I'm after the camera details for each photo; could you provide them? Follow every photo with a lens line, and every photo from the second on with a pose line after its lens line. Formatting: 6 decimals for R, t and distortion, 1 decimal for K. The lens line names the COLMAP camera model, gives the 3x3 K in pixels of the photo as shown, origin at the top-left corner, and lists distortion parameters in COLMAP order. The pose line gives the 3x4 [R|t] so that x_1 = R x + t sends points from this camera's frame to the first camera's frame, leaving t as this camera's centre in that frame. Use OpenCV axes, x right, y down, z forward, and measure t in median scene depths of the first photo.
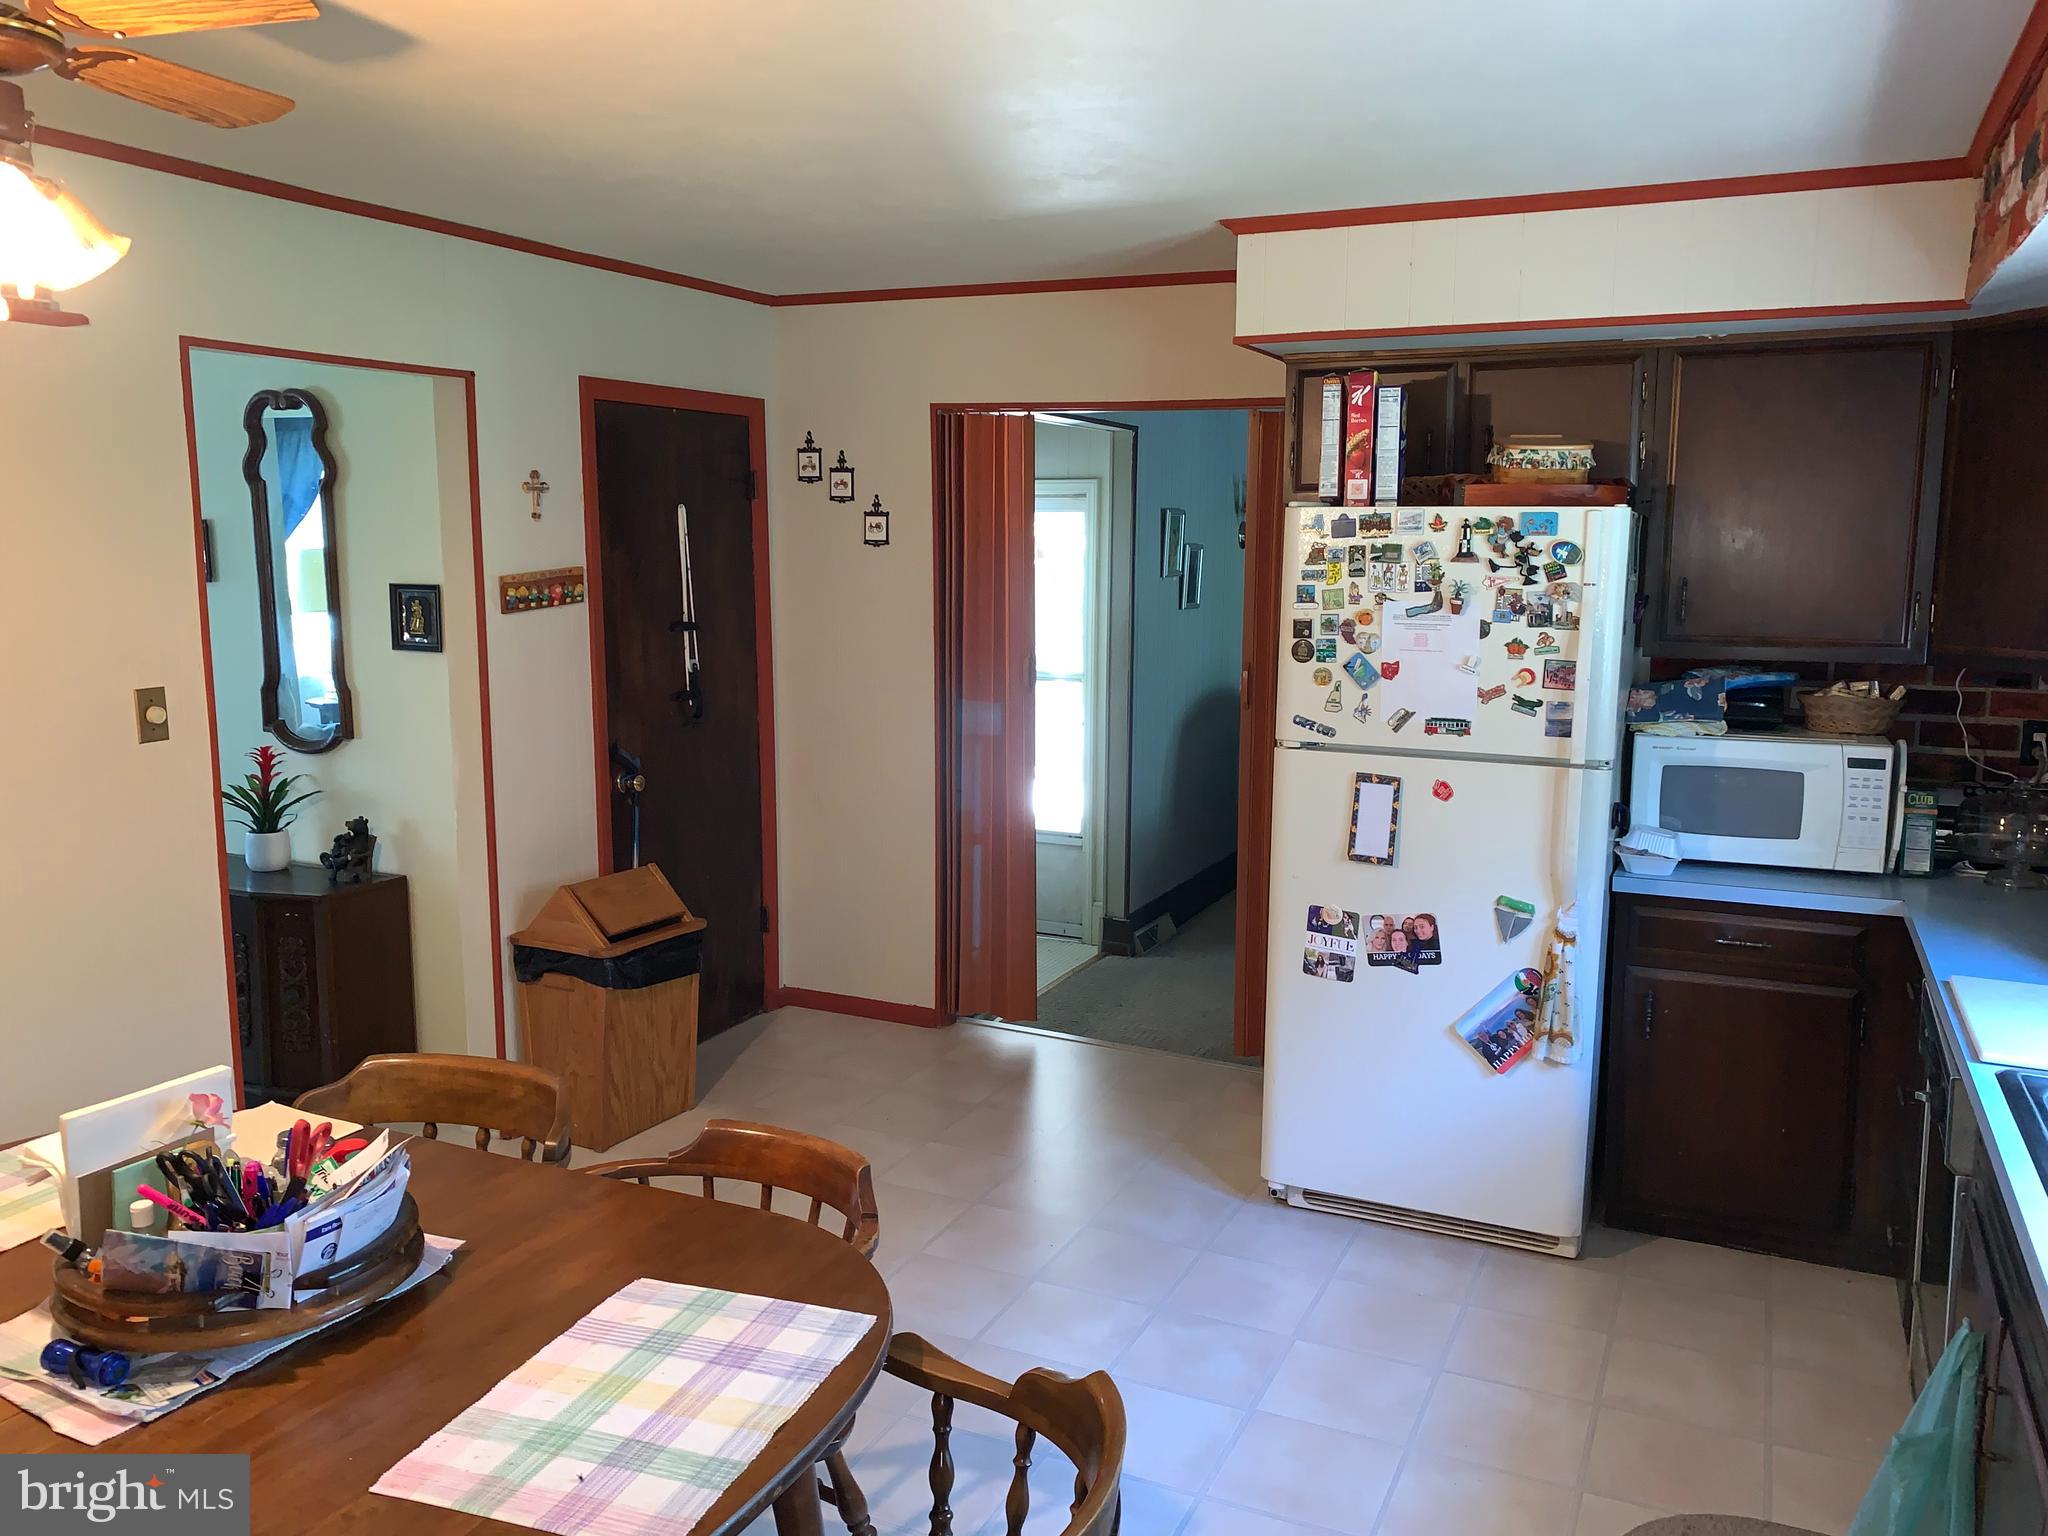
lens RADIAL K [[1572.3, 0, 1034.2], [0, 1572.3, 768.0], [0, 0, 1]] dist [0.105231, -0.170712]
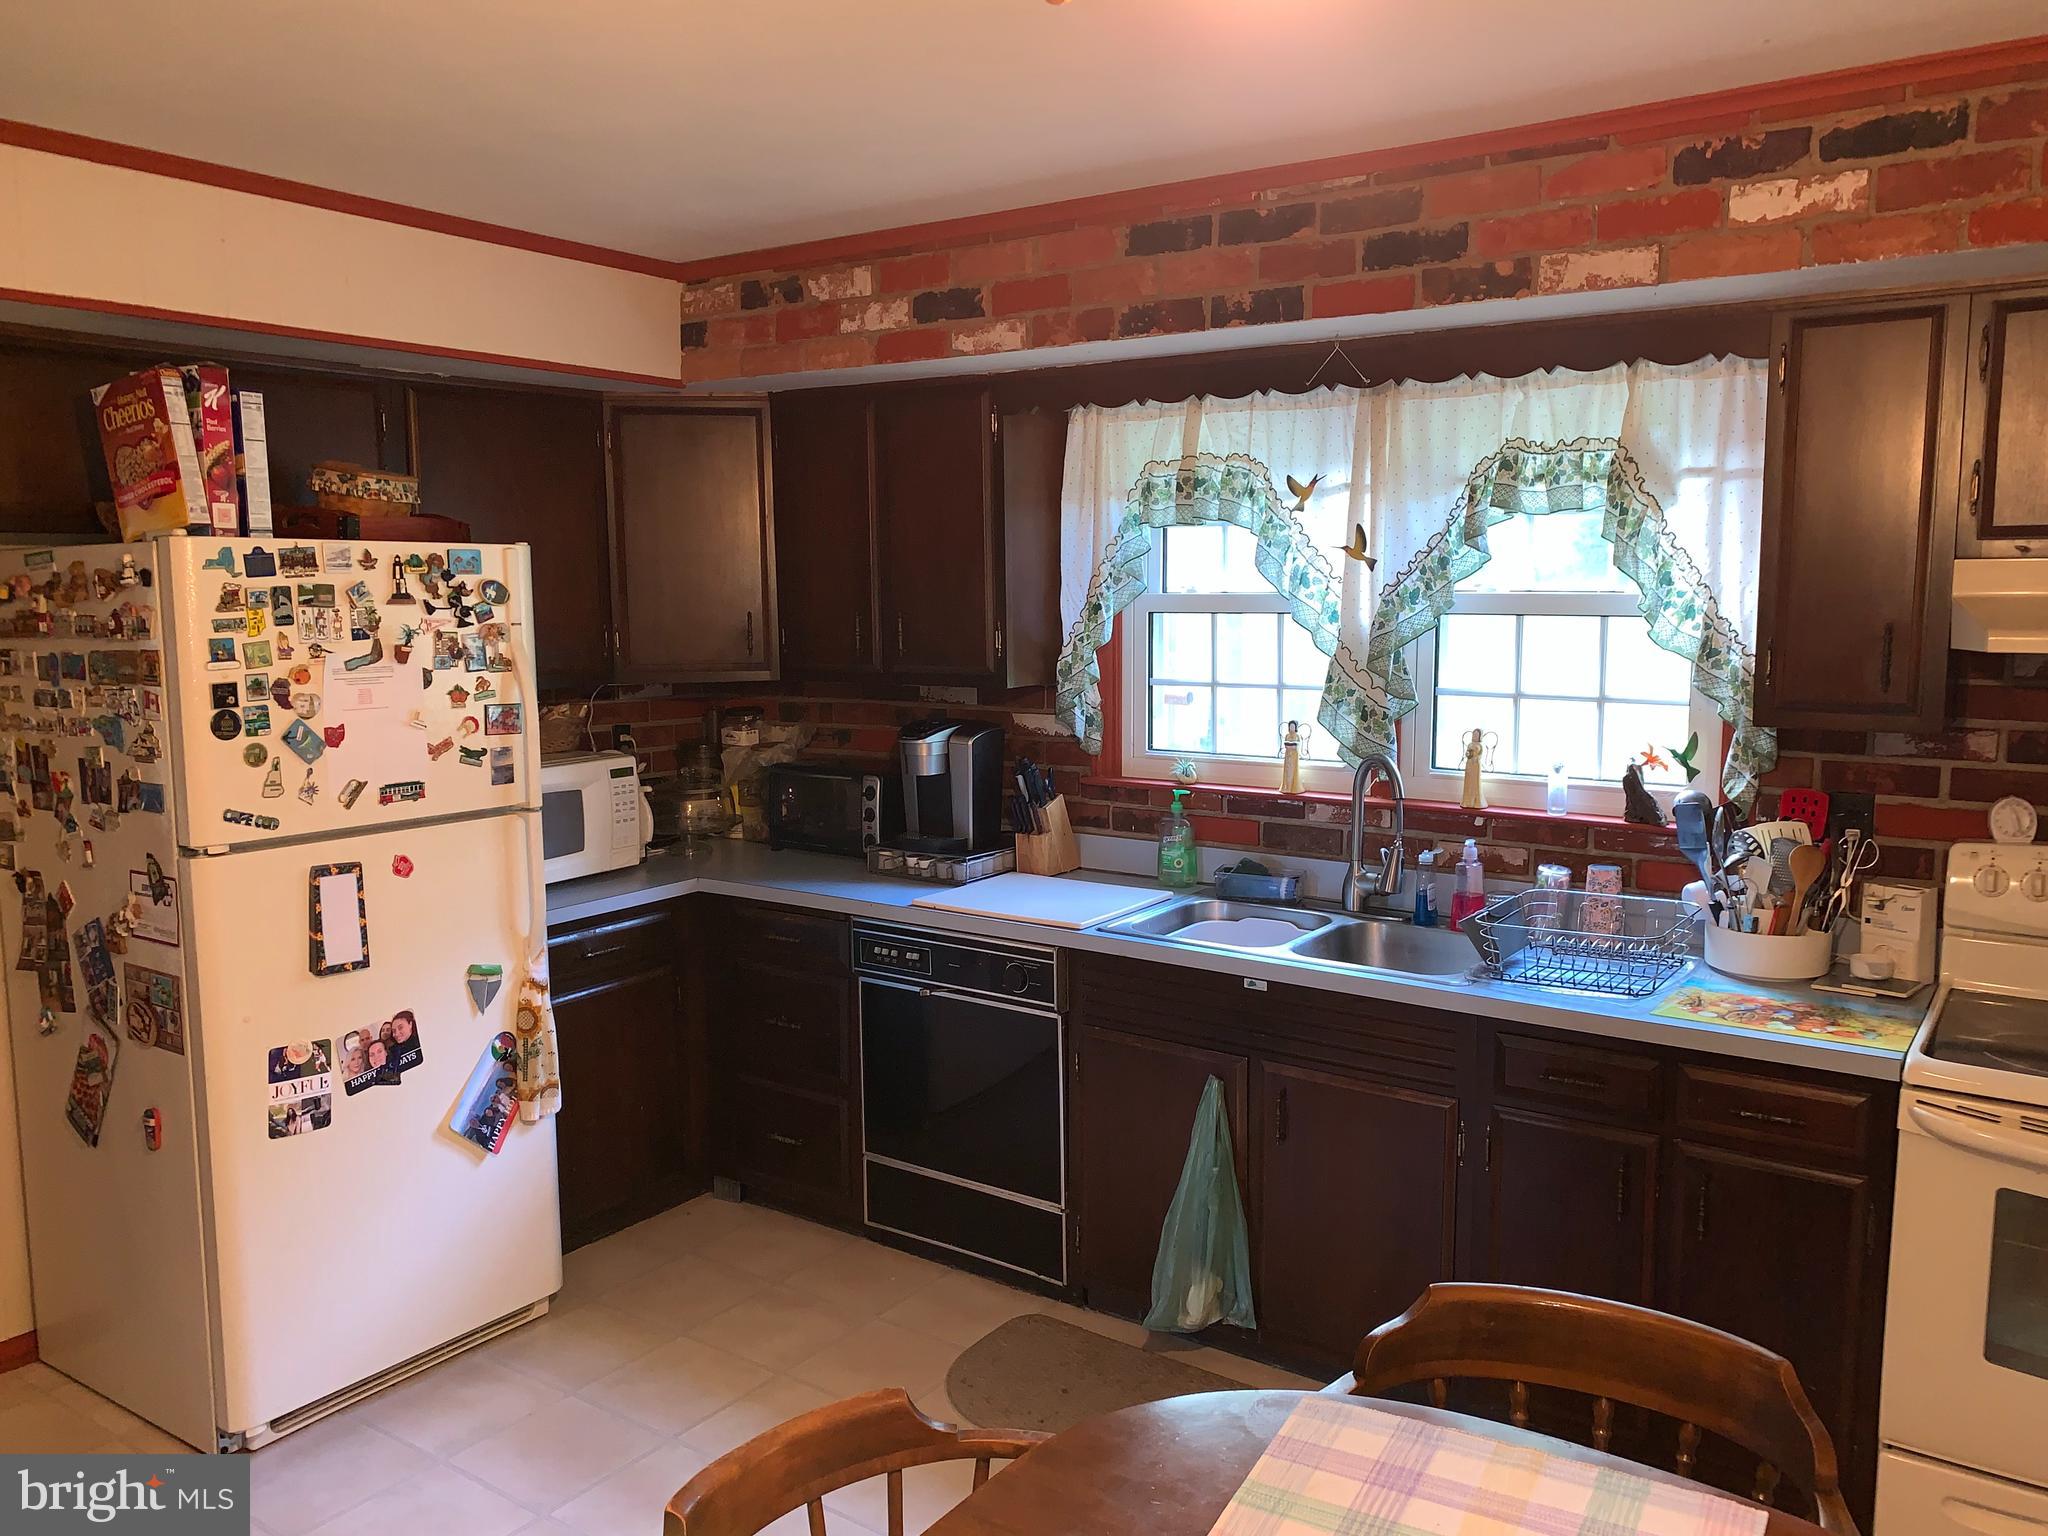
lens RADIAL K [[1572.3, 0, 1034.2], [0, 1572.3, 768.0], [0, 0, 1]] dist [0.105231, -0.170712]
pose [[0.172598, -0.124200, 0.977131, -0.528508], [0.149778, 0.983792, 0.098590, -0.072839], [-0.973538, 0.129336, 0.188403, 0.488923]]
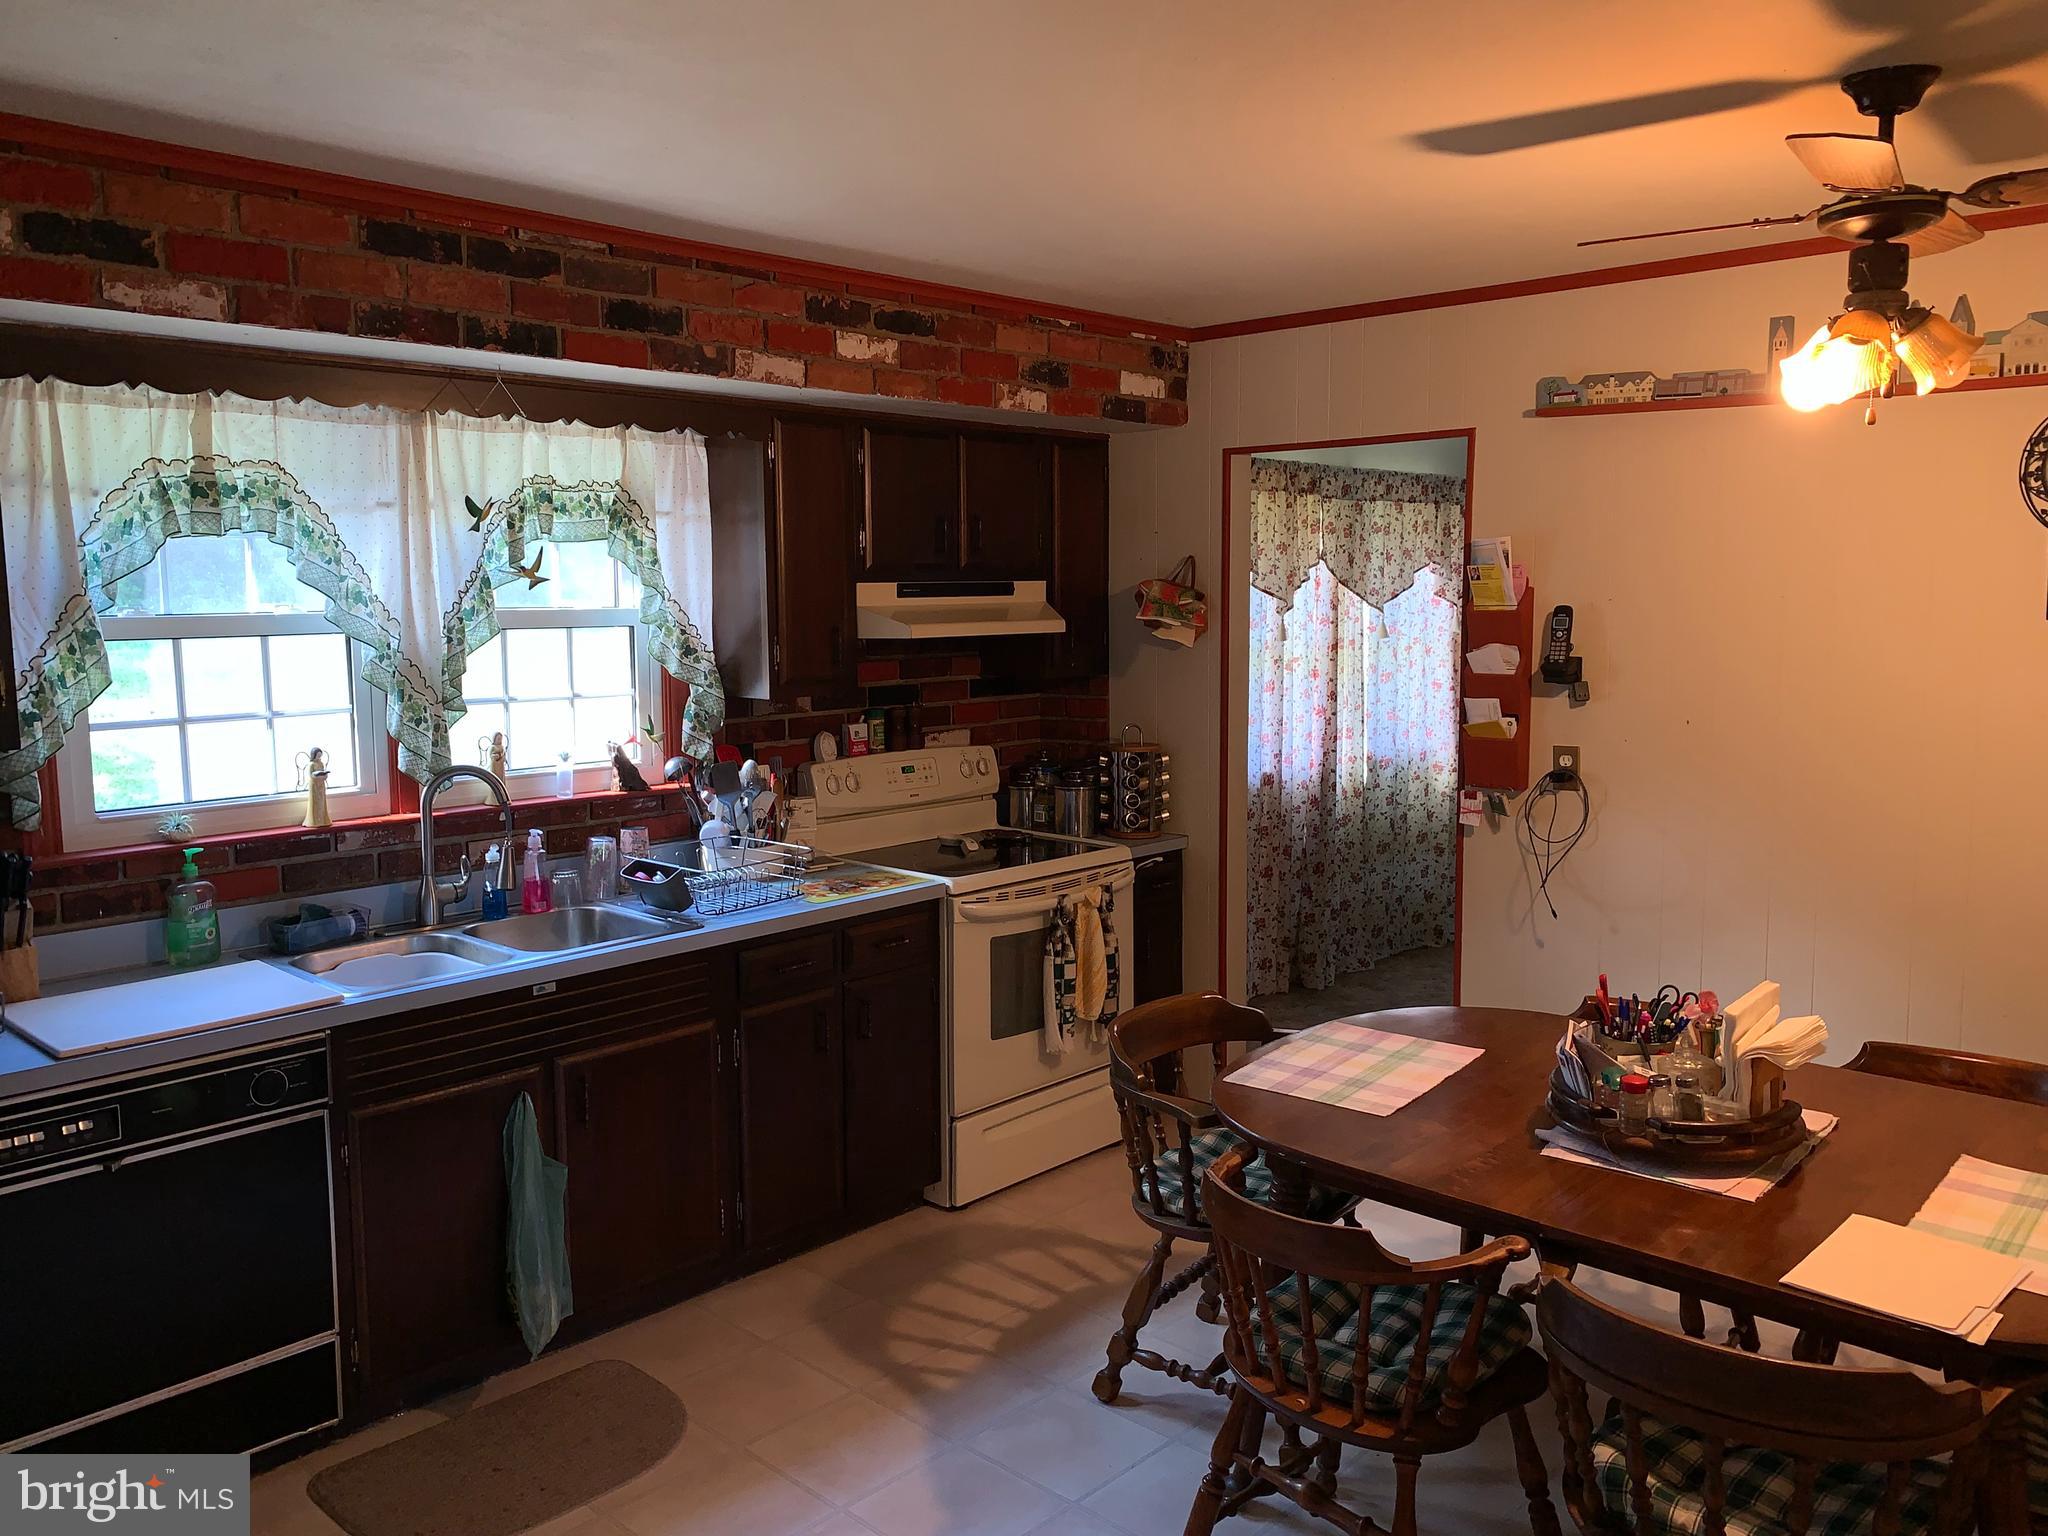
lens RADIAL K [[1558.1, 0, 1029.2], [0, 1558.1, 758.4], [0, 0, 1]] dist [-0.004154, -0.002512]
pose [[-0.952388, -0.030030, 0.303407, -0.196591], [0.049756, 0.966488, 0.251843, -0.188842], [-0.300802, 0.254949, -0.918977, 1.256573]]
